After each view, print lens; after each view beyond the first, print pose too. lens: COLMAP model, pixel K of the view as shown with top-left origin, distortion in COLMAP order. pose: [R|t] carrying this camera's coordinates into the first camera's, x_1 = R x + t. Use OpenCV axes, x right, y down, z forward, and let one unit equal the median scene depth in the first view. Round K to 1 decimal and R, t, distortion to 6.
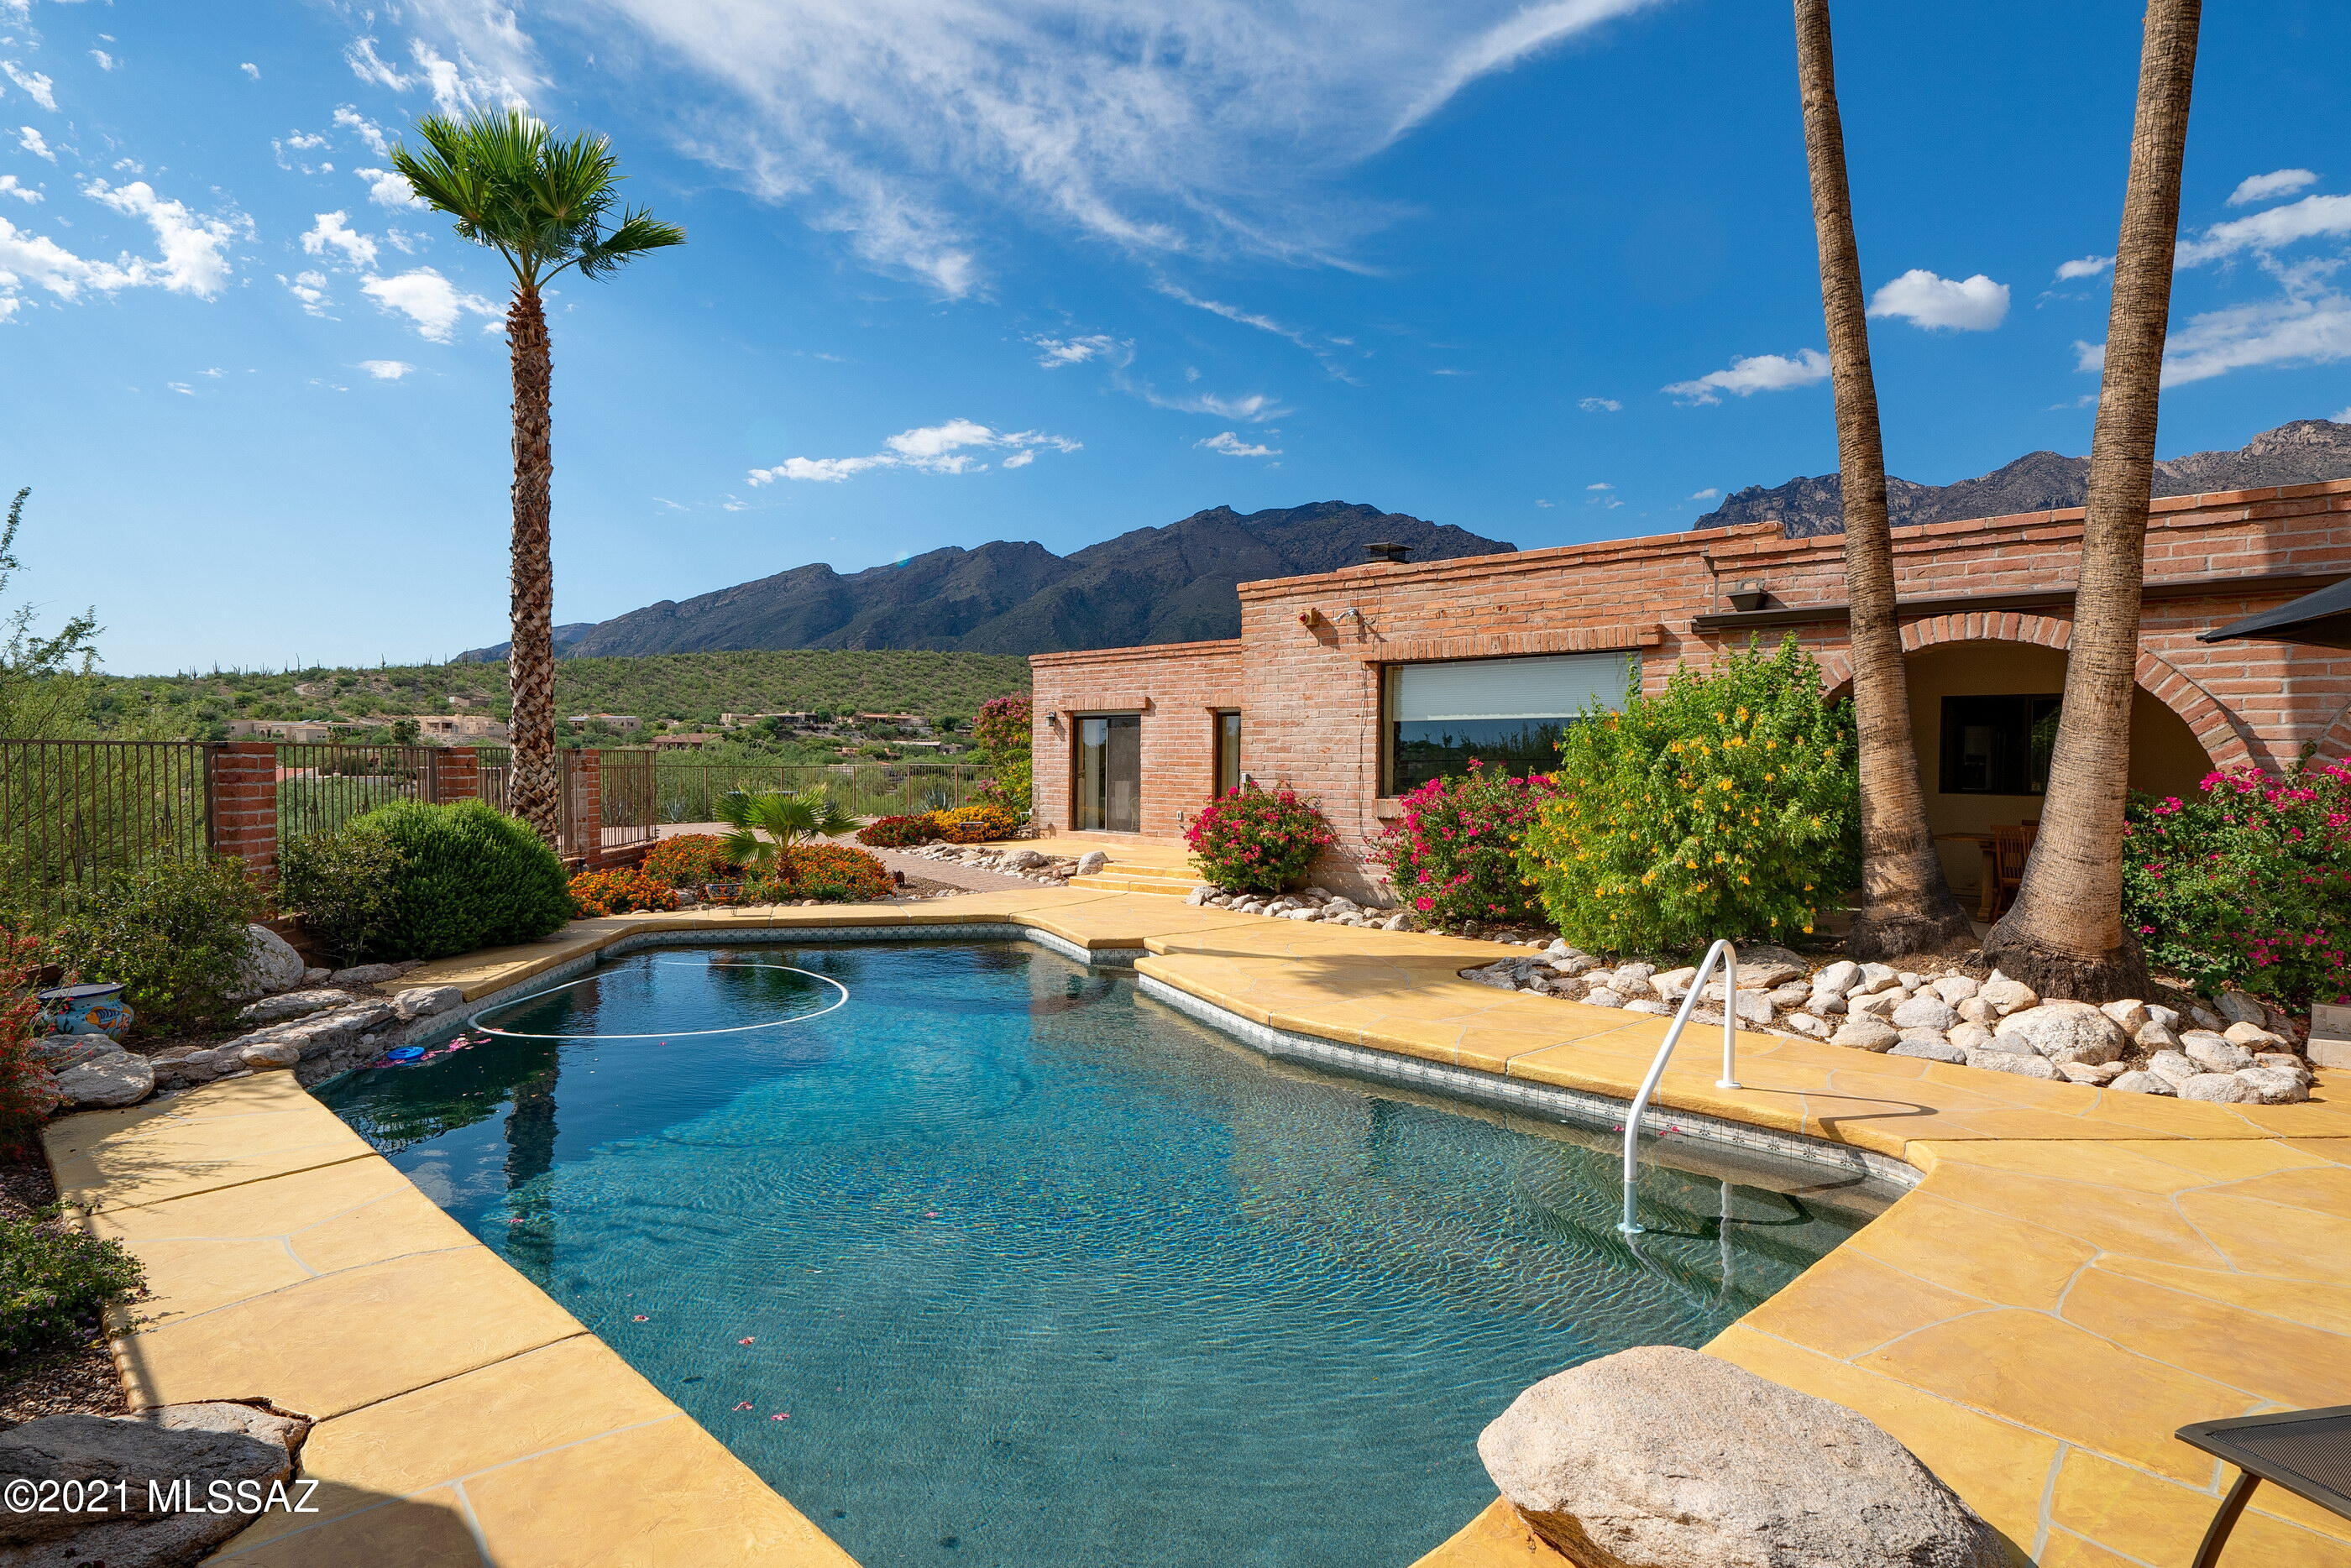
lens RADIAL K [[1275.0, 0, 1169.6], [0, 1275.0, 787.2], [0, 0, 1]] dist [-0.003547, -0.001160]
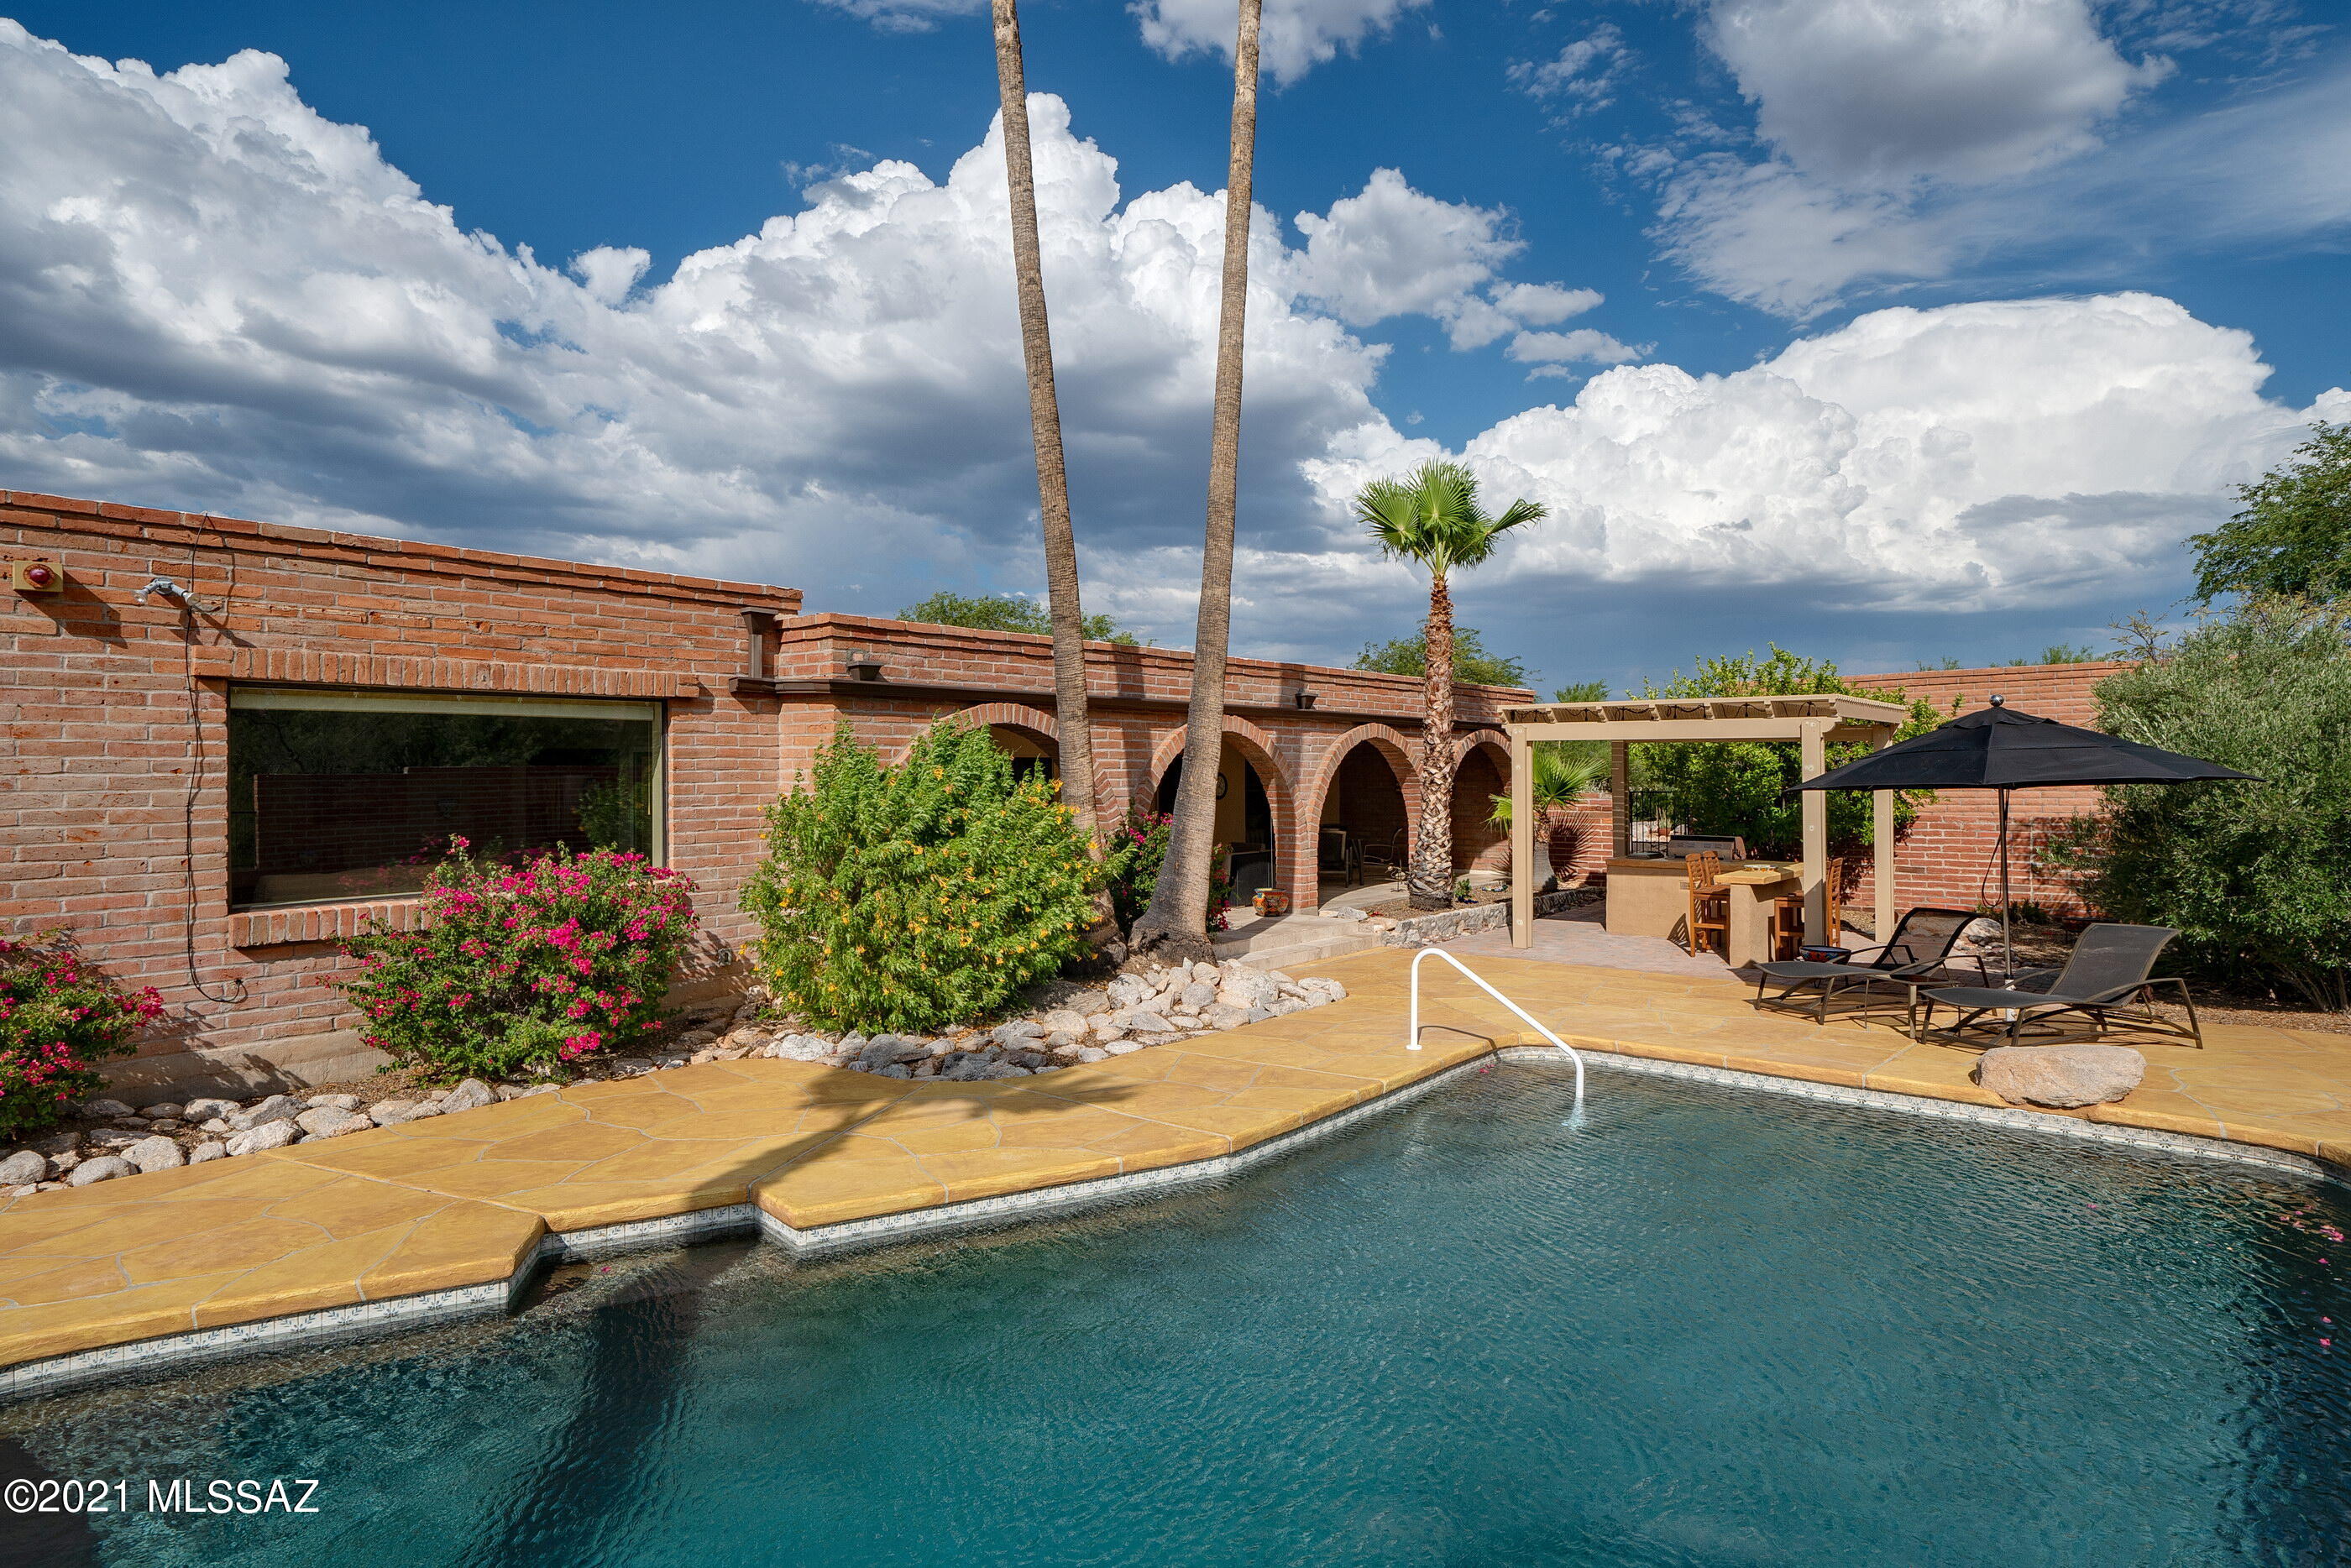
lens RADIAL K [[1243.4, 0, 1165.5], [0, 1243.4, 764.3], [0, 0, 1]] dist [-0.002728, -0.000866]
pose [[-0.078571, 0.000065, 0.996909, -0.610780], [0.031055, 0.999515, 0.002382, -0.066551], [-0.996425, 0.031146, -0.078535, 0.869494]]
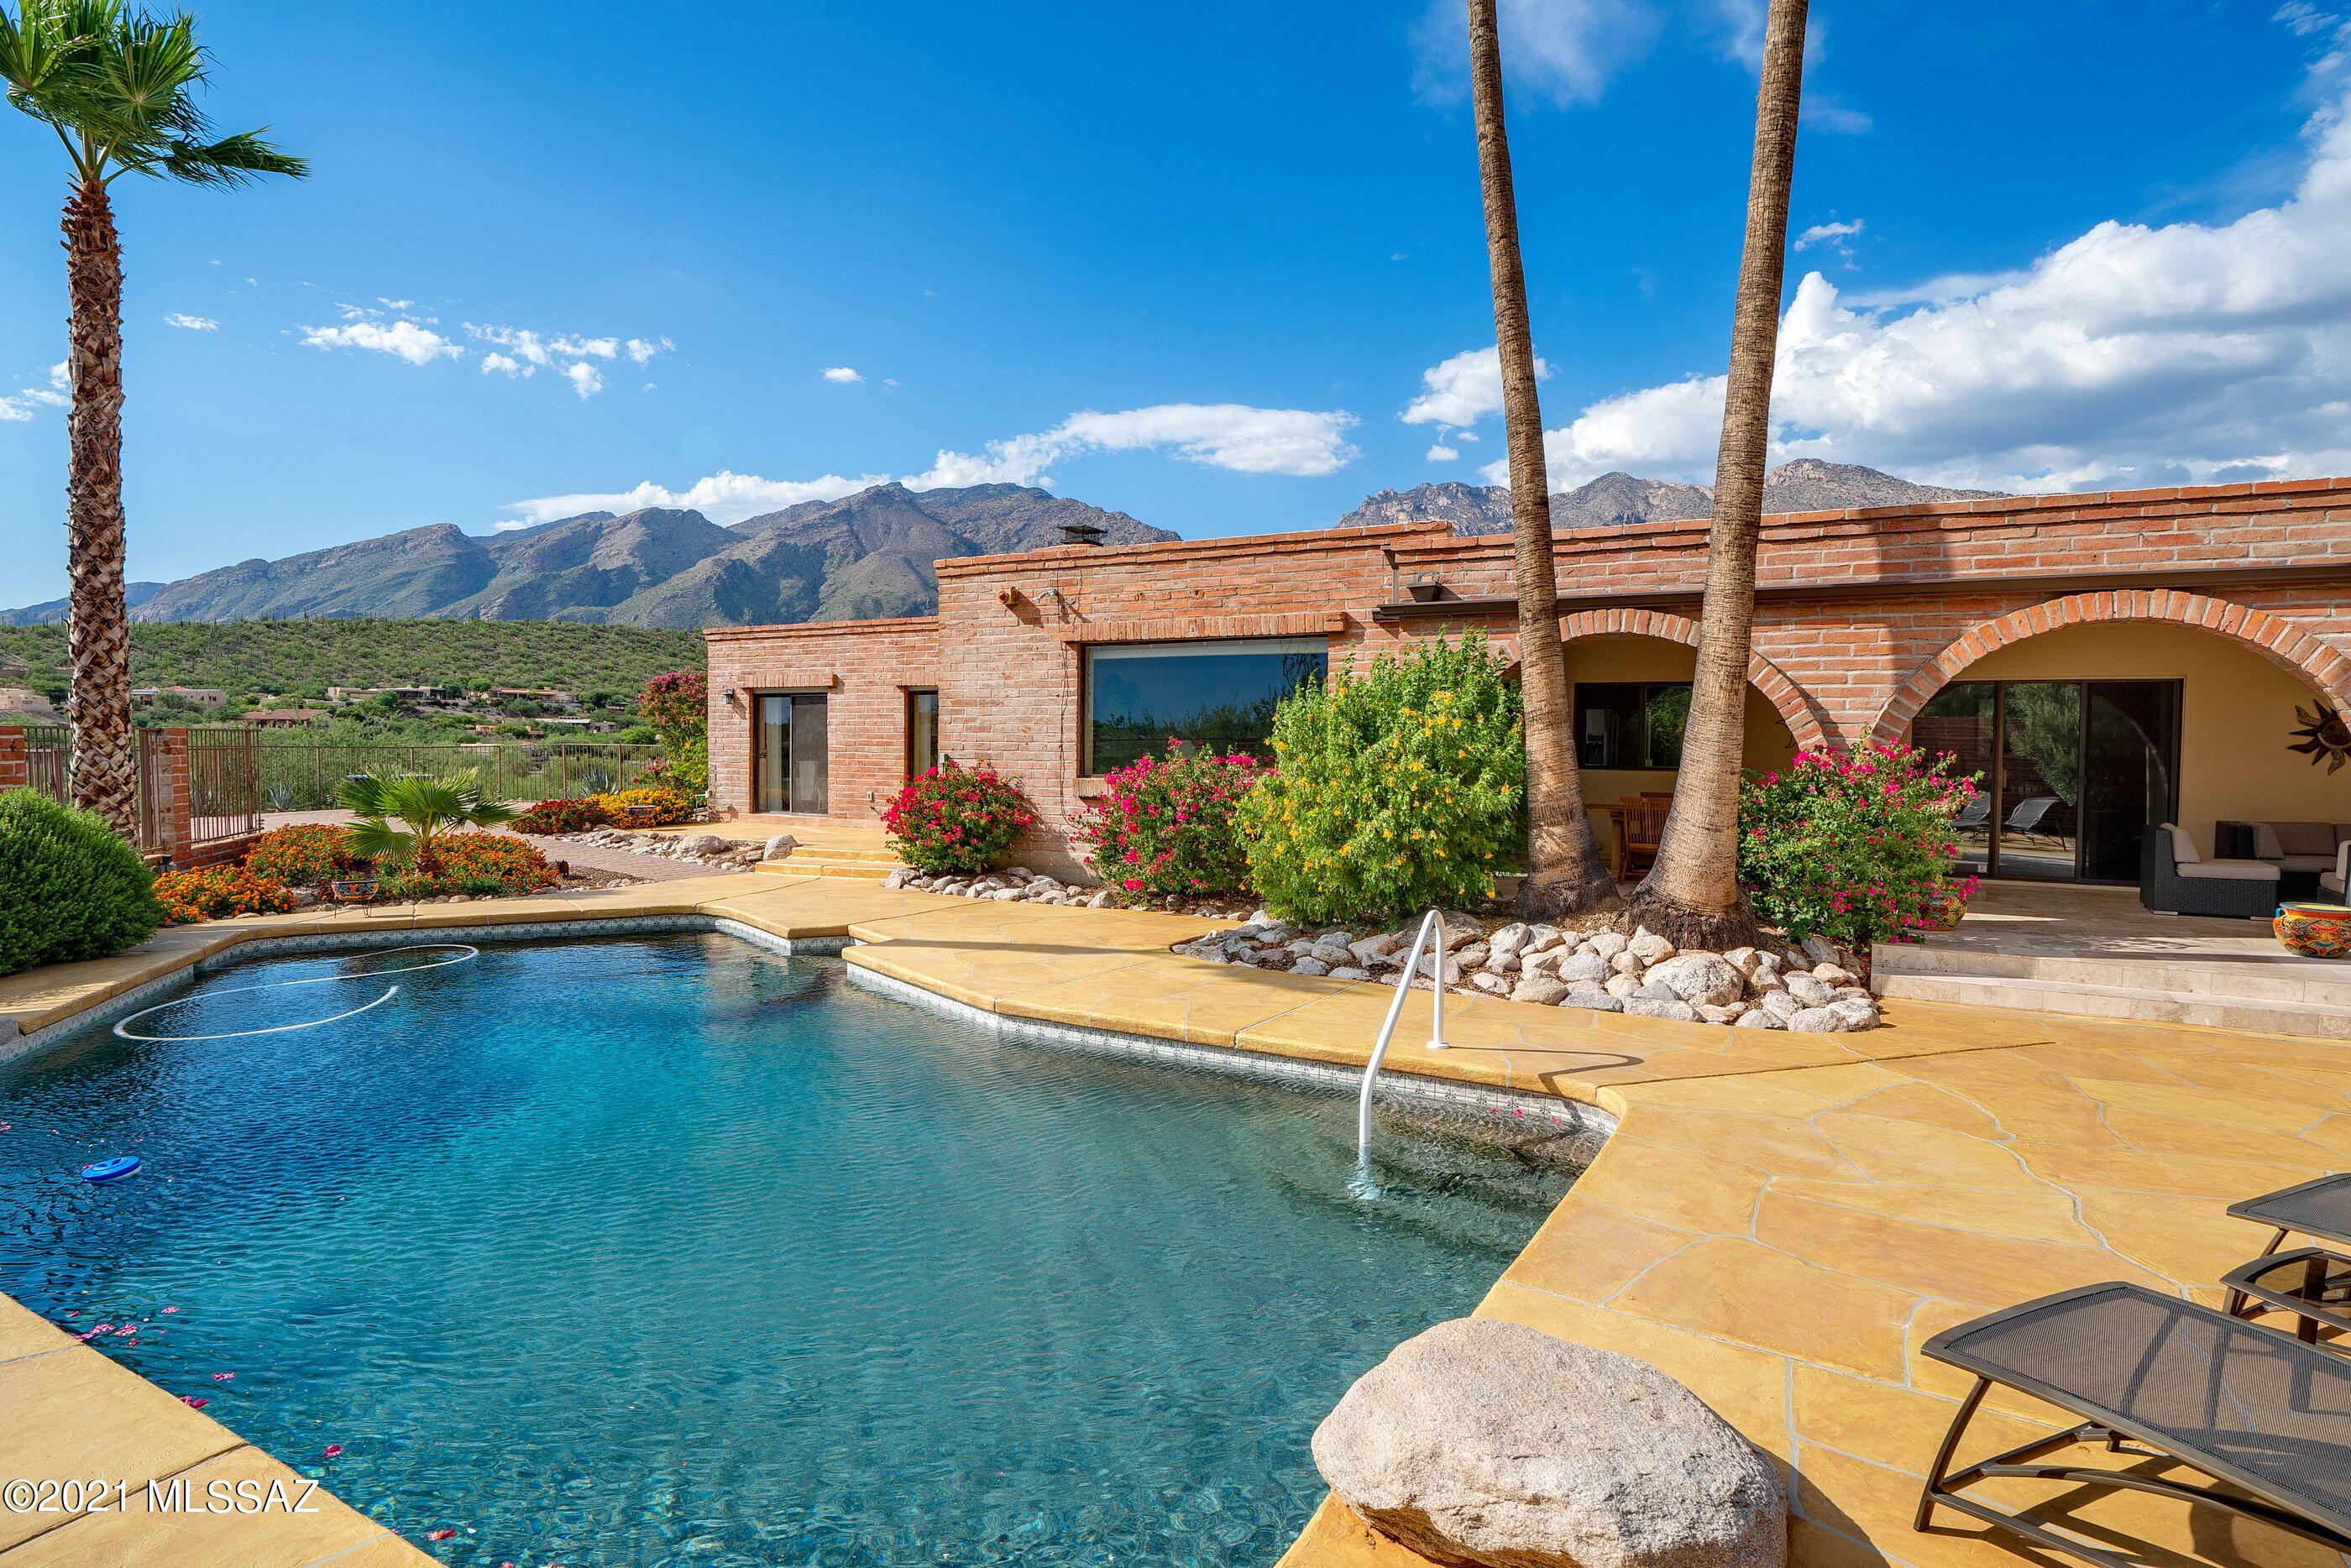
lens RADIAL K [[1252.1, 0, 1175.5], [0, 1252.1, 784.0], [0, 0, 1]] dist [-0.019886, -0.001937]
pose [[0.966025, -0.009845, 0.258262, -0.026813], [0.005927, 0.999855, 0.015947, -0.002099], [-0.258381, -0.013875, 0.965943, 0.029580]]
